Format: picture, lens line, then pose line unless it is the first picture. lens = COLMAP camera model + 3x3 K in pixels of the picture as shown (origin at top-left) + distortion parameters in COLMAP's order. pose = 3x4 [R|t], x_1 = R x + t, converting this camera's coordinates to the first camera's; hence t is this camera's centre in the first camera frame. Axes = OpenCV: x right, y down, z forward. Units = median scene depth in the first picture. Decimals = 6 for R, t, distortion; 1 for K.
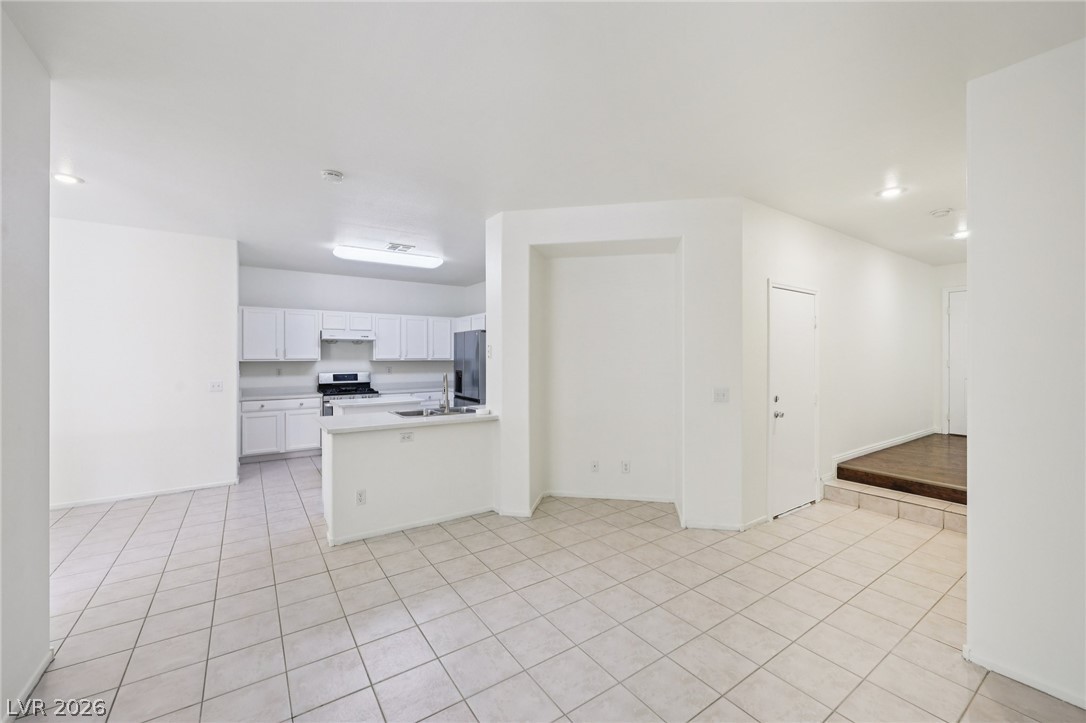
lens RADIAL K [[435.8, 0, 545.2], [0, 435.8, 355.2], [0, 0, 1]] dist [-0.004264, 0.000633]
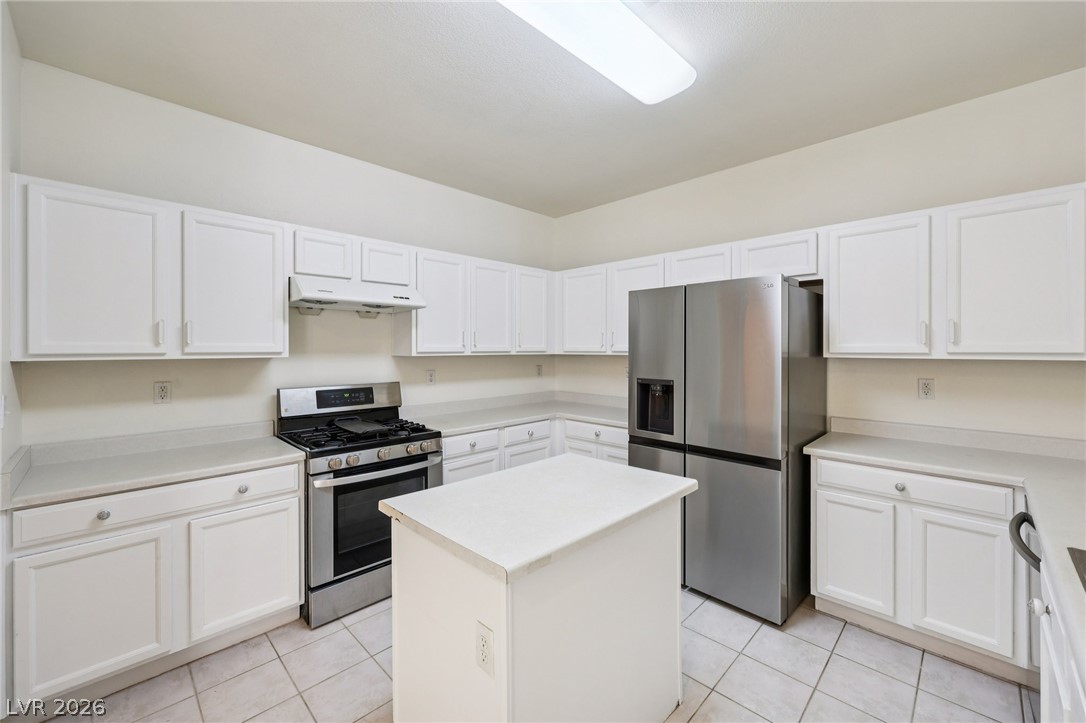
lens RADIAL K [[435.8, 0, 542.4], [0, 435.8, 347.5], [0, 0, 1]] dist [-0.004264, 0.000633]
pose [[0.981913, 0.000093, 0.189335, -0.370220], [-0.000363, 0.999999, 0.001391, 0.003755], [-0.189334, -0.001435, 0.981912, 0.586968]]
